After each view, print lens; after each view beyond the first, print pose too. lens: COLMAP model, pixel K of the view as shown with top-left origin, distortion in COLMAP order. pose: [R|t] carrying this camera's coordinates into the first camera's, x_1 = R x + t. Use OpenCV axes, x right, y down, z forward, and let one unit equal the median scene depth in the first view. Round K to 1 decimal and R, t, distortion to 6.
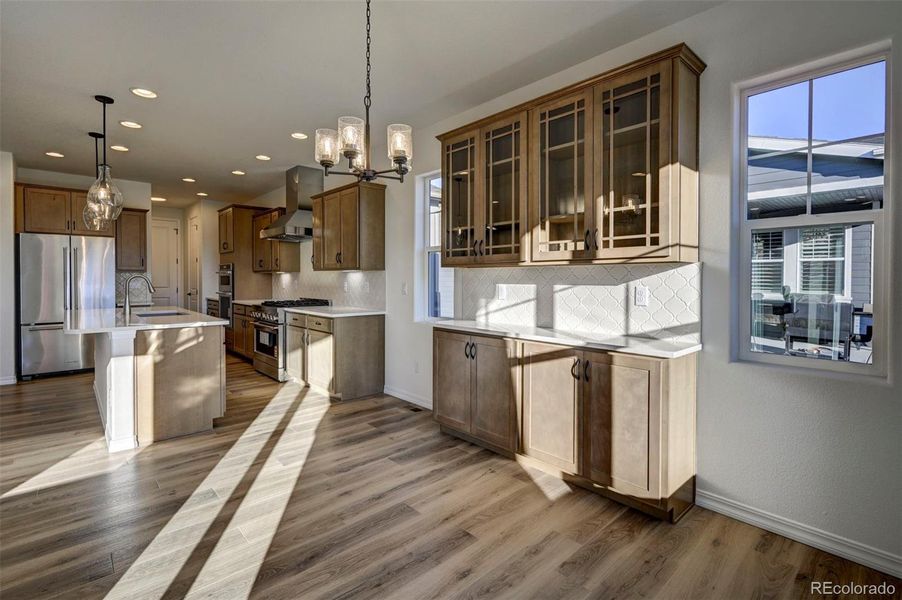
lens RADIAL K [[423.0, 0, 452.2], [0, 423.0, 285.4], [0, 0, 1]] dist [-0.000988, 0.001344]
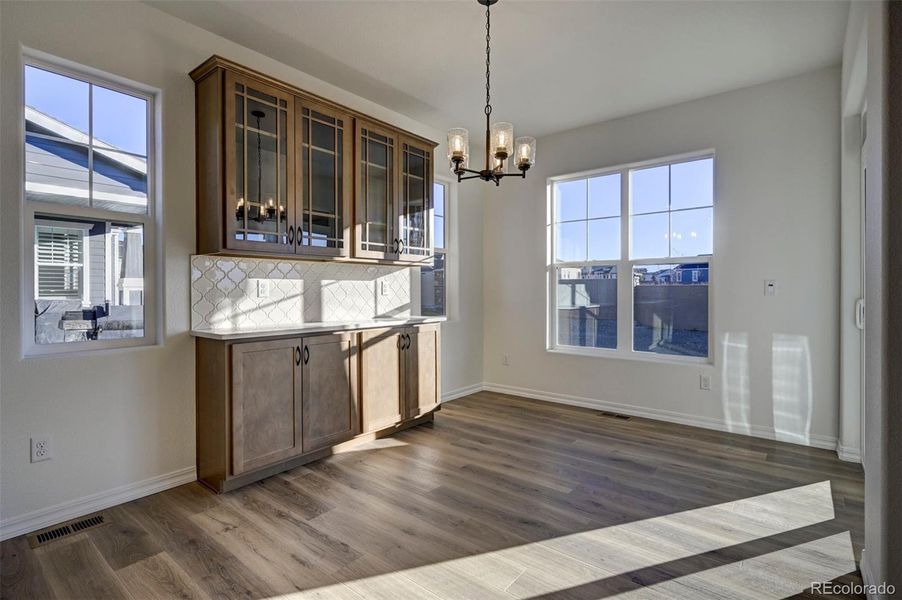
lens RADIAL K [[443.8, 0, 447.8], [0, 443.8, 287.3], [0, 0, 1]] dist [0.004056, 0.000116]
pose [[-0.148871, 0.003864, 0.988849, -0.837463], [0.015293, 0.999882, -0.001604, 0.022523], [-0.988738, 0.014883, -0.148913, 0.795705]]
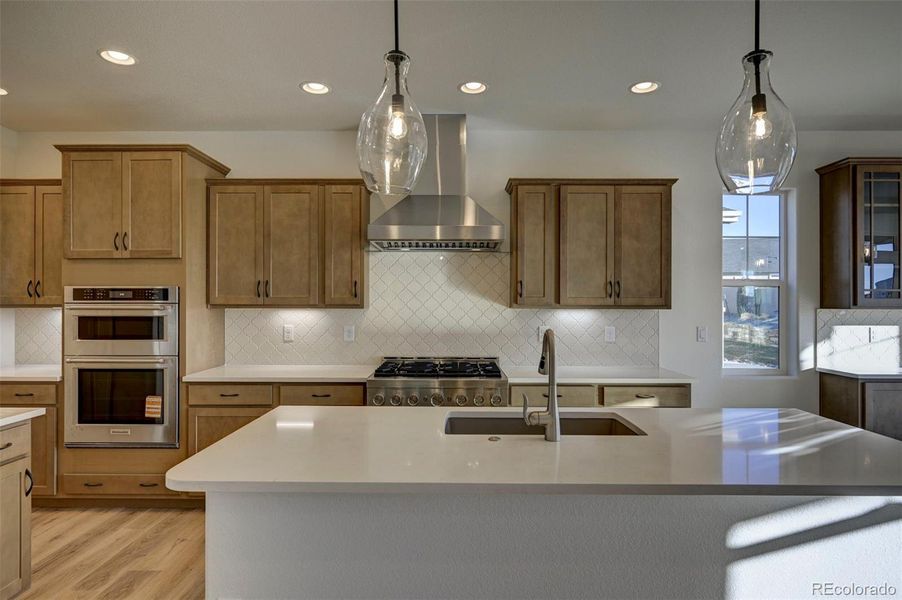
lens RADIAL K [[518.7, 0, 450.6], [0, 518.7, 301.0], [0, 0, 1]] dist [-0.009777, -0.001777]
pose [[0.684718, 0.002589, 0.728804, -1.509013], [0.009731, 0.999872, -0.012694, -0.064511], [-0.728744, 0.015784, 0.684605, 0.948586]]
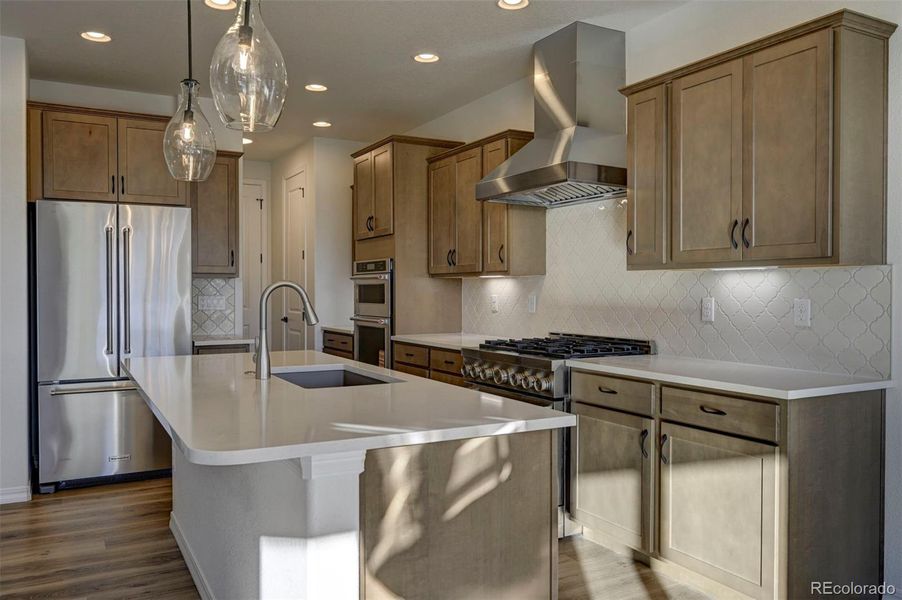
lens RADIAL K [[717.0, 0, 451.6], [0, 717.0, 301.7], [0, 0, 1]] dist [-0.008637, 0.000014]
pose [[0.968952, 0.000335, -0.247247, -0.456302], [0.000165, 0.999998, 0.002003, -0.007566], [0.247247, -0.001982, 0.968950, 0.409591]]
